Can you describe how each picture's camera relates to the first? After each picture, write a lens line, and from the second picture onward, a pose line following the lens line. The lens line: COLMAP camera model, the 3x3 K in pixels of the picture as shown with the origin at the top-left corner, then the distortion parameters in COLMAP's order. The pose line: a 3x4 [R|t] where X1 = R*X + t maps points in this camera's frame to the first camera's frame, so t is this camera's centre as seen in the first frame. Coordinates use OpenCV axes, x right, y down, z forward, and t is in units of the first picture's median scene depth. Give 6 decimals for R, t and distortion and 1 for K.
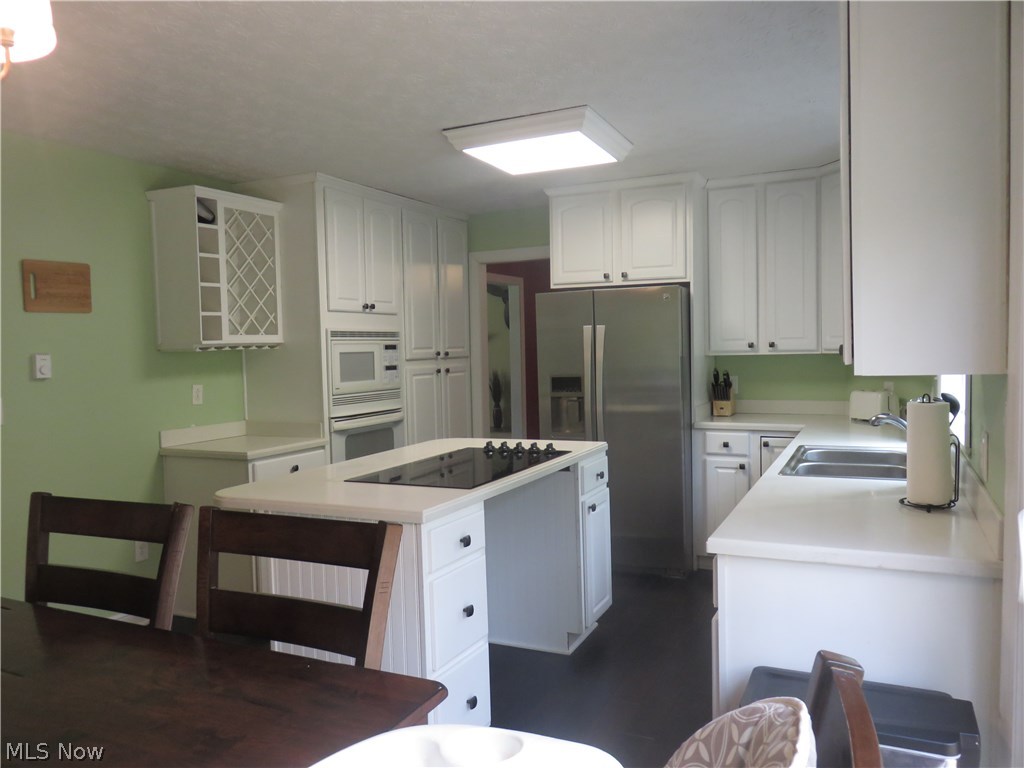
lens RADIAL K [[768.2, 0, 514.1], [0, 768.2, 384.9], [0, 0, 1]] dist [-0.007578, -0.002849]
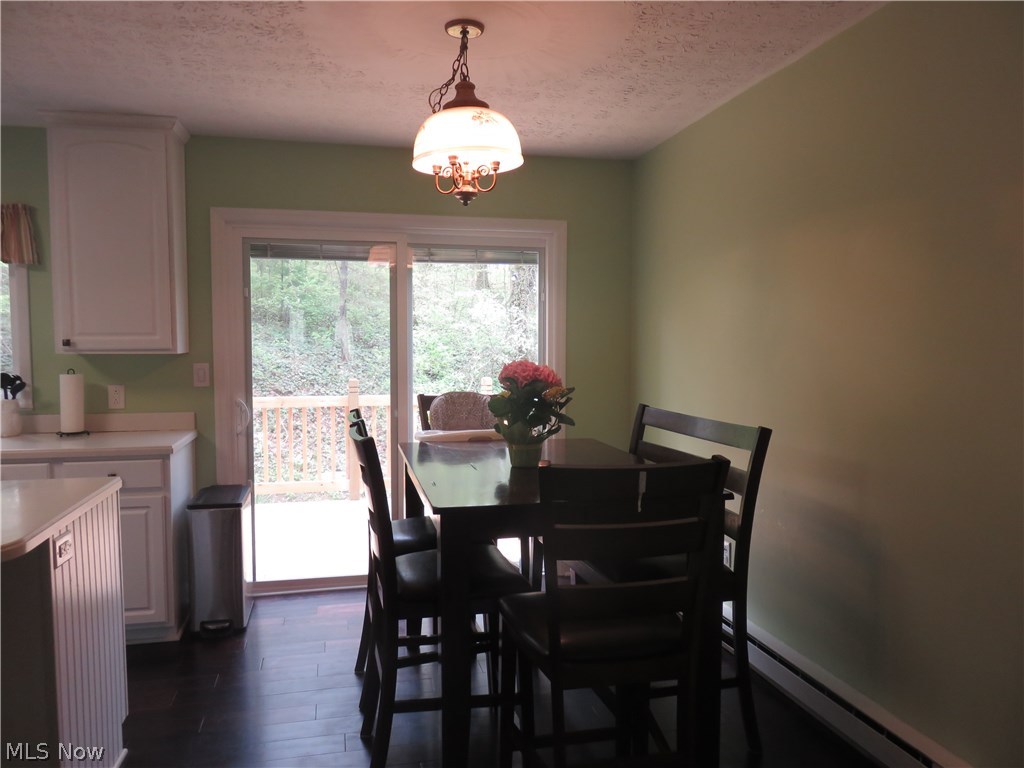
lens RADIAL K [[768.2, 0, 513.3], [0, 768.2, 392.2], [0, 0, 1]] dist [-0.007578, -0.002849]
pose [[-0.614224, -0.030187, 0.788554, -0.652652], [0.056266, 0.995049, 0.081920, -0.009001], [-0.787123, 0.094686, -0.609485, 0.588818]]
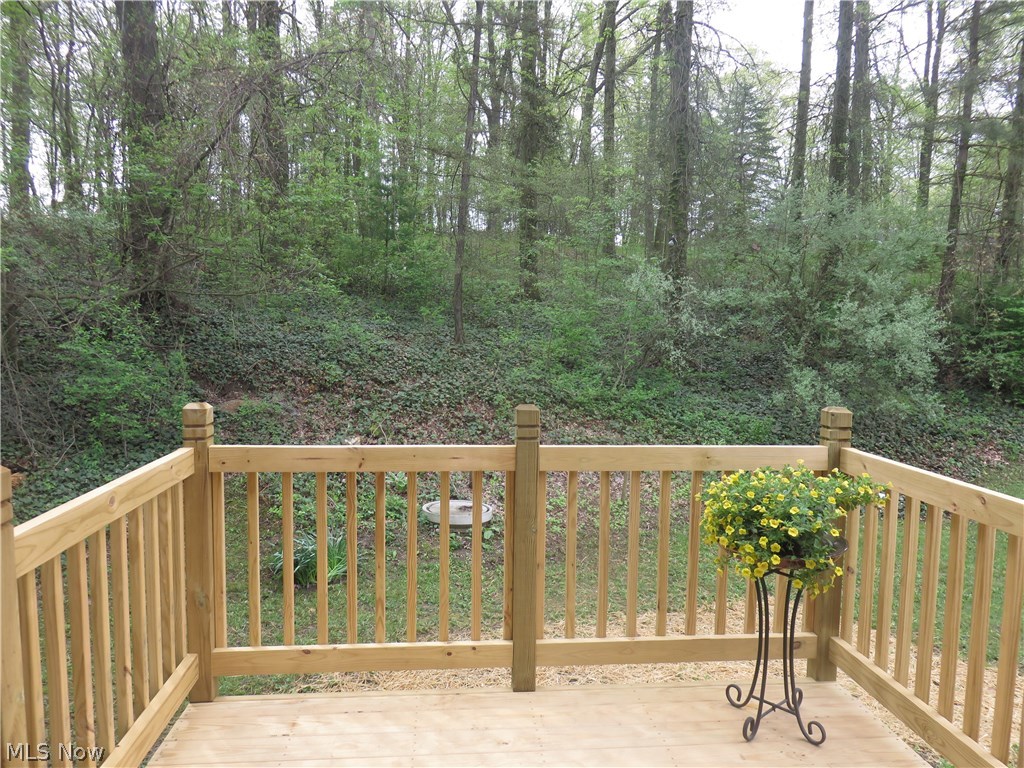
lens RADIAL K [[768.2, 0, 512.3], [0, 768.2, 388.0], [0, 0, 1]] dist [-0.007578, -0.002849]
pose [[-0.504807, -0.061669, 0.861027, 0.150438], [0.042190, 0.994490, 0.095964, -0.006384], [-0.862201, 0.084770, -0.499424, 0.258000]]
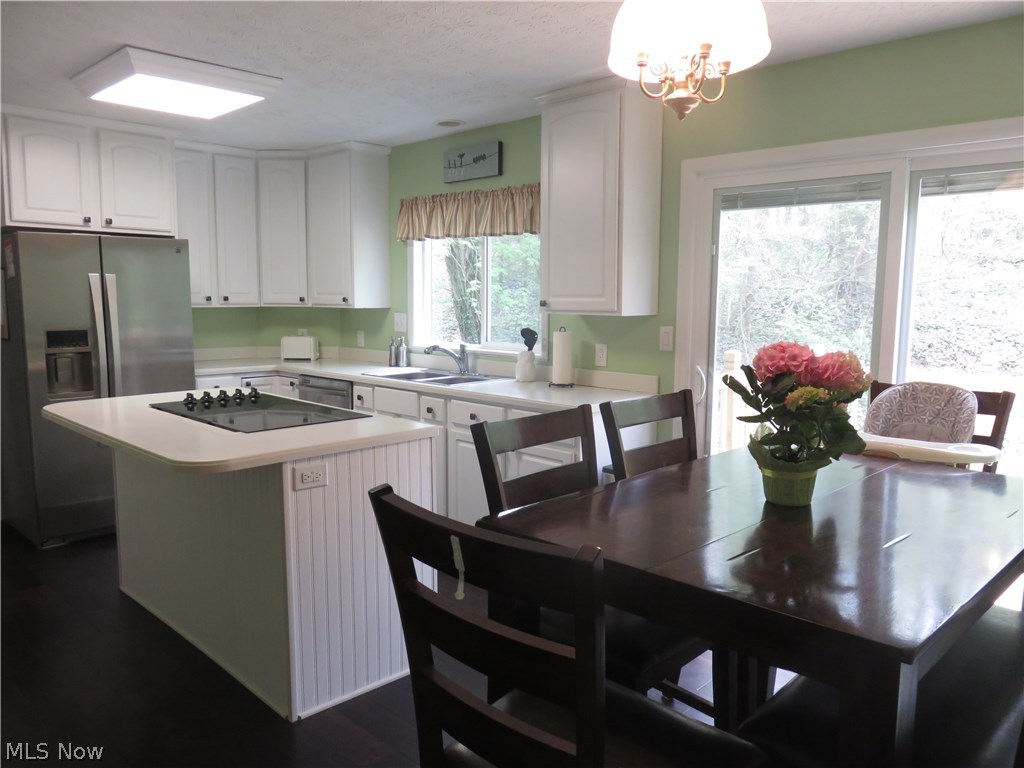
lens RADIAL K [[768.2, 0, 511.0], [0, 768.2, 381.7], [0, 0, 1]] dist [-0.007578, -0.002849]
pose [[0.341599, -0.080037, 0.936432, -0.597645], [0.035033, 0.996759, 0.072414, 0.002827], [-0.939193, 0.008070, 0.343296, 0.216166]]
